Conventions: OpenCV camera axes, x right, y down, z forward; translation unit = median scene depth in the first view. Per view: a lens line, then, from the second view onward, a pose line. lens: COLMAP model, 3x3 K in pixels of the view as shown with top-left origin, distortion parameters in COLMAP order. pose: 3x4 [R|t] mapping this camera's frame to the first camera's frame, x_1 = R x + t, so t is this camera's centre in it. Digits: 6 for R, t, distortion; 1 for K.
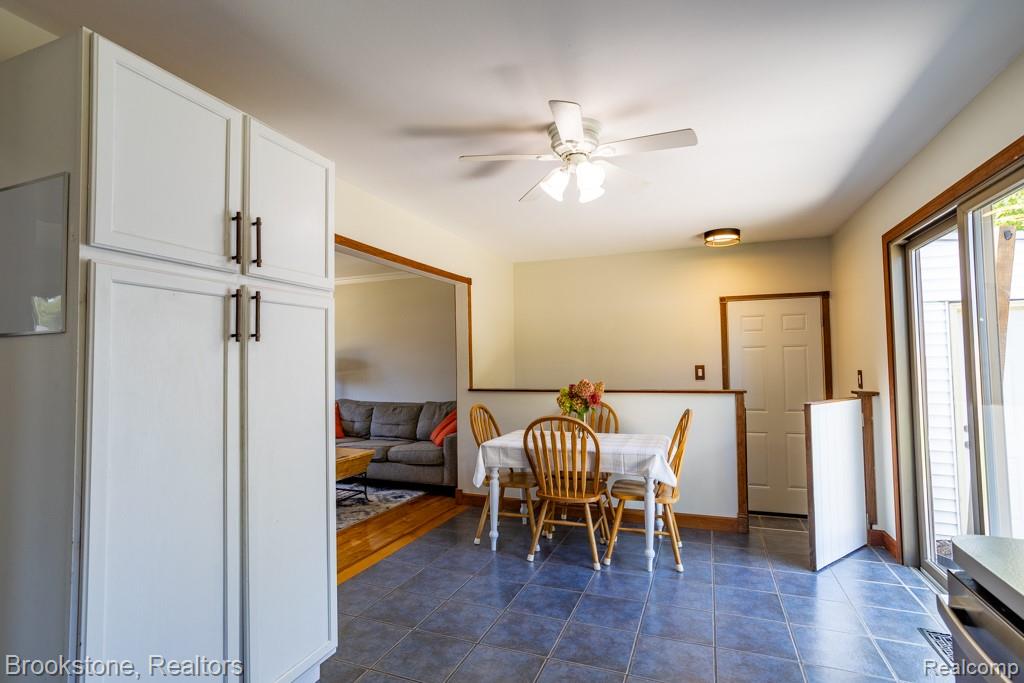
lens RADIAL K [[496.3, 0, 512.0], [0, 496.3, 341.5], [0, 0, 1]] dist [-0.050551, 0.029027]
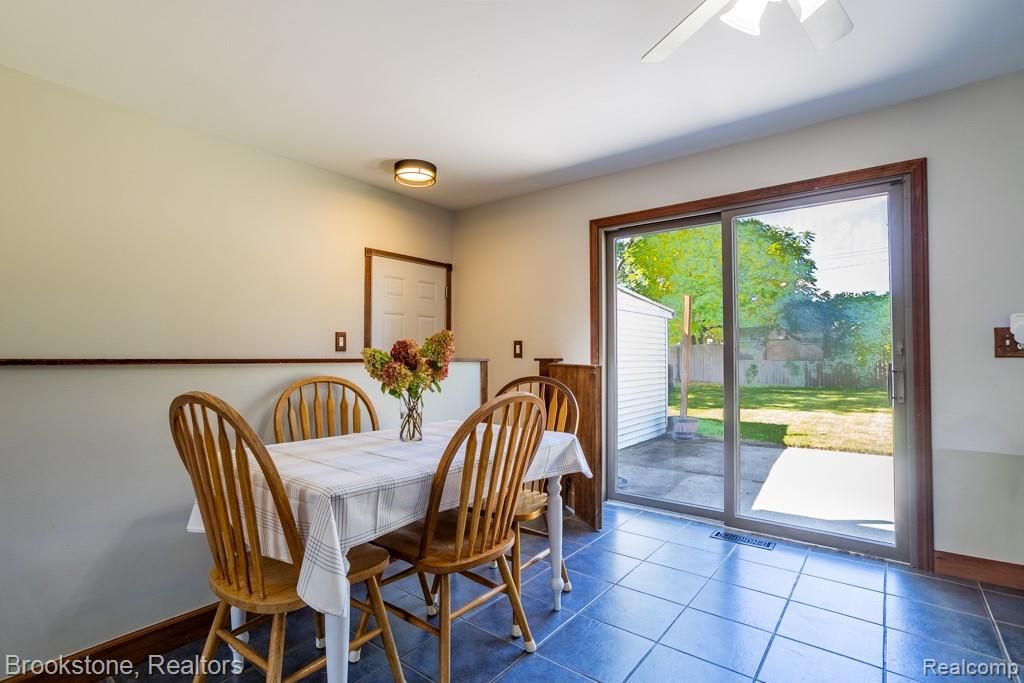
lens RADIAL K [[496.3, 0, 512.0], [0, 496.3, 341.5], [0, 0, 1]] dist [-0.050551, 0.029027]
pose [[0.307324, 0.036083, 0.950921, -0.268179], [-0.049473, 0.998535, -0.021901, 0.070393], [-0.950318, -0.040314, 0.308659, 0.564042]]
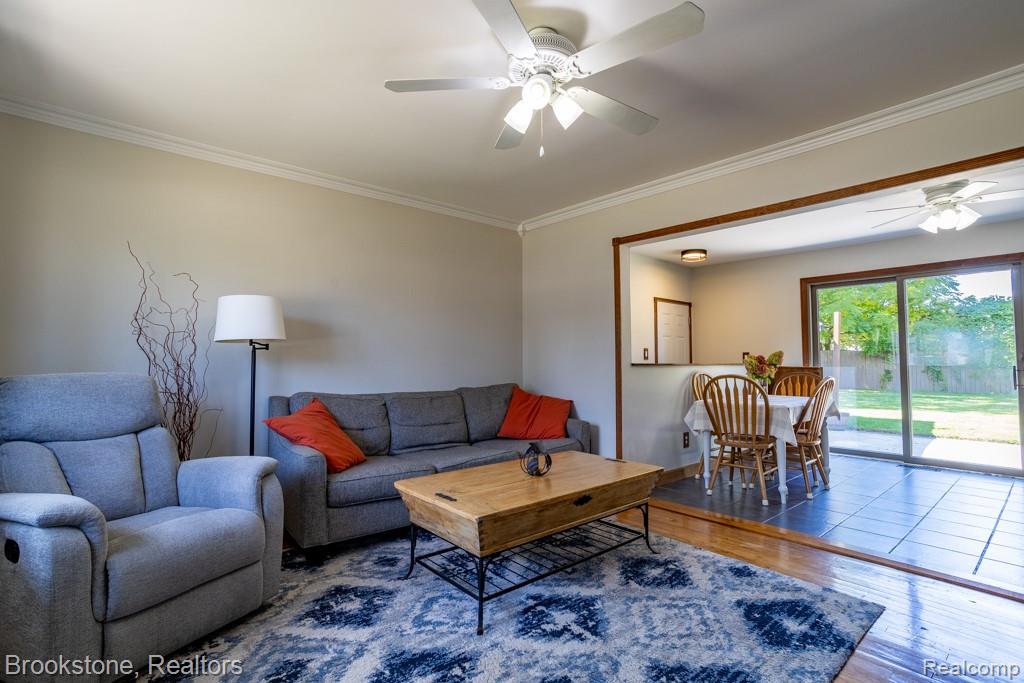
lens RADIAL K [[497.2, 0, 513.1], [0, 497.2, 332.7], [0, 0, 1]] dist [-0.053038, 0.030971]
pose [[0.478441, 0.061198, 0.875984, -0.970212], [-0.048089, 0.997898, -0.043450, 0.086065], [-0.876802, -0.021336, 0.480378, 0.742274]]
